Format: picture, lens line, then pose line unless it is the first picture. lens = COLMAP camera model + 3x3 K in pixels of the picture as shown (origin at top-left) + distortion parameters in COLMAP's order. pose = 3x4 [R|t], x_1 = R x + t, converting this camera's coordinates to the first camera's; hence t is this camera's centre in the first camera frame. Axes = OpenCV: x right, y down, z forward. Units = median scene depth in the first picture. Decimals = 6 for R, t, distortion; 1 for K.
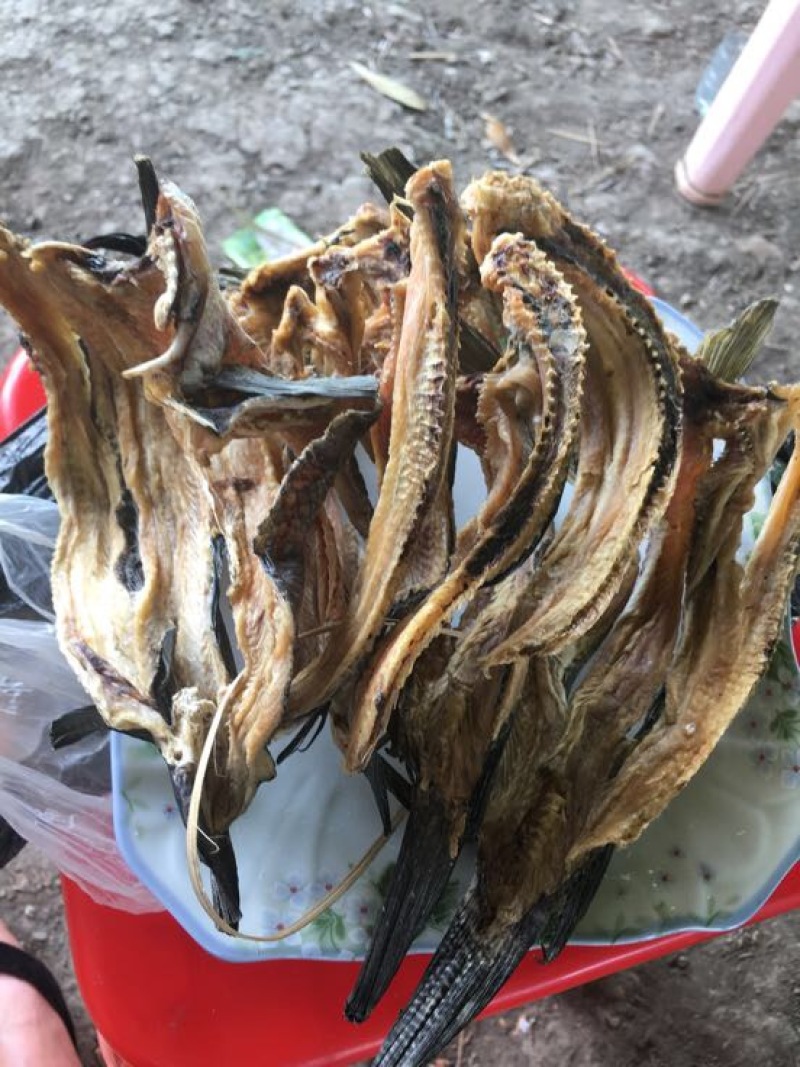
lens RADIAL K [[884.6, 0, 408.3], [0, 884.6, 538.6], [0, 0, 1]] dist [0.062127, -0.093249]
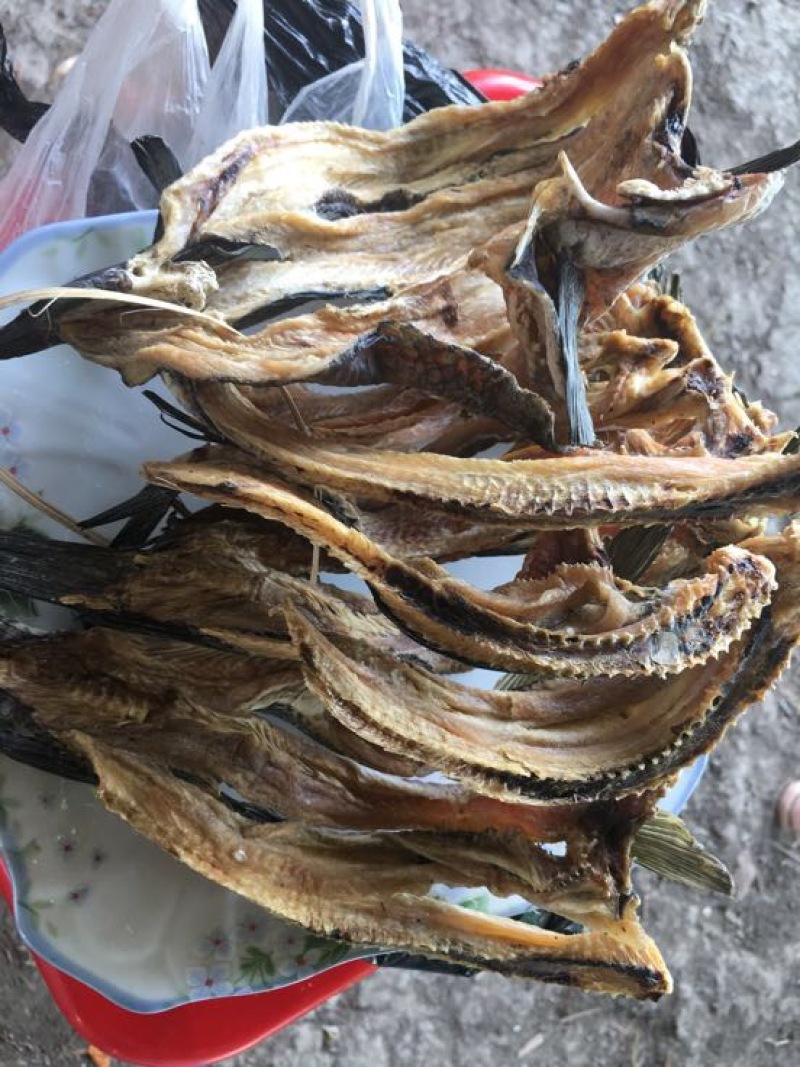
lens RADIAL K [[884.6, 0, 395.1], [0, 884.6, 534.2], [0, 0, 1]] dist [0.062127, -0.093249]
pose [[0.127086, 0.991352, -0.032704, 0.044985], [-0.991889, 0.126944, -0.006410, 0.023642], [-0.002203, 0.033253, 0.999445, 0.097759]]
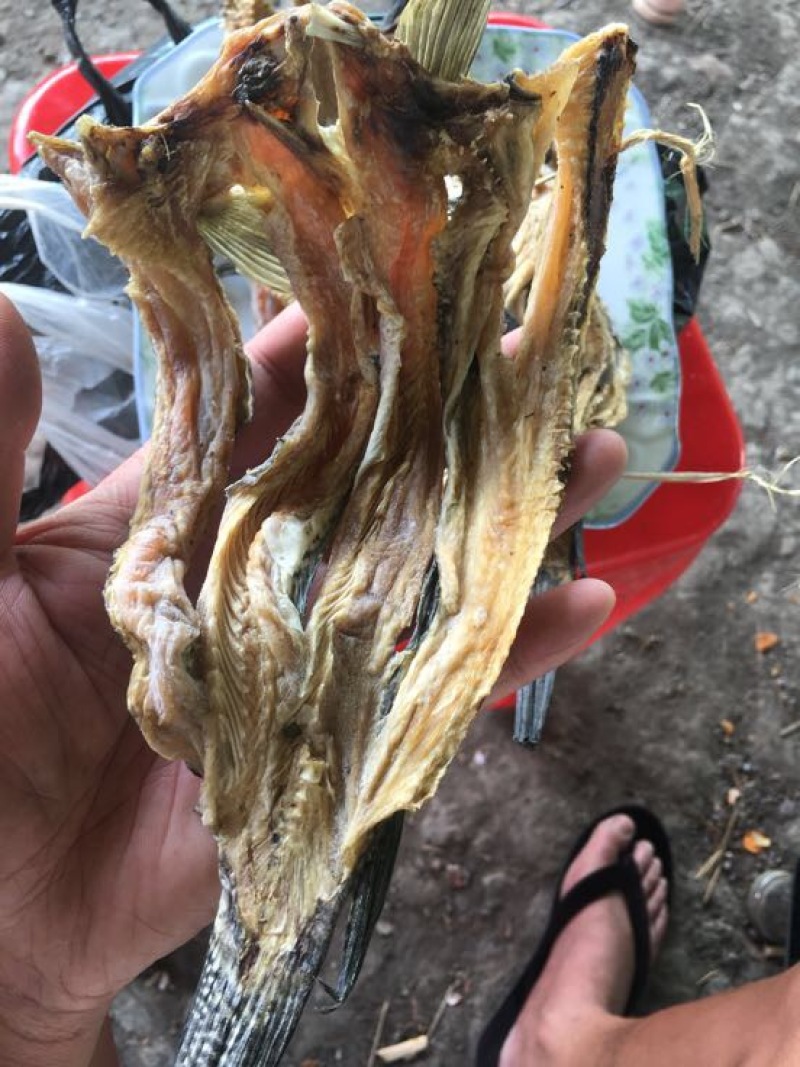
lens RADIAL K [[884.6, 0, 397.6], [0, 884.6, 530.1], [0, 0, 1]] dist [0.062127, -0.093249]
pose [[0.953121, -0.233990, 0.191858, 0.118684], [0.180204, 0.948286, 0.261303, -0.041513], [-0.243078, -0.214480, 0.945997, 0.319102]]
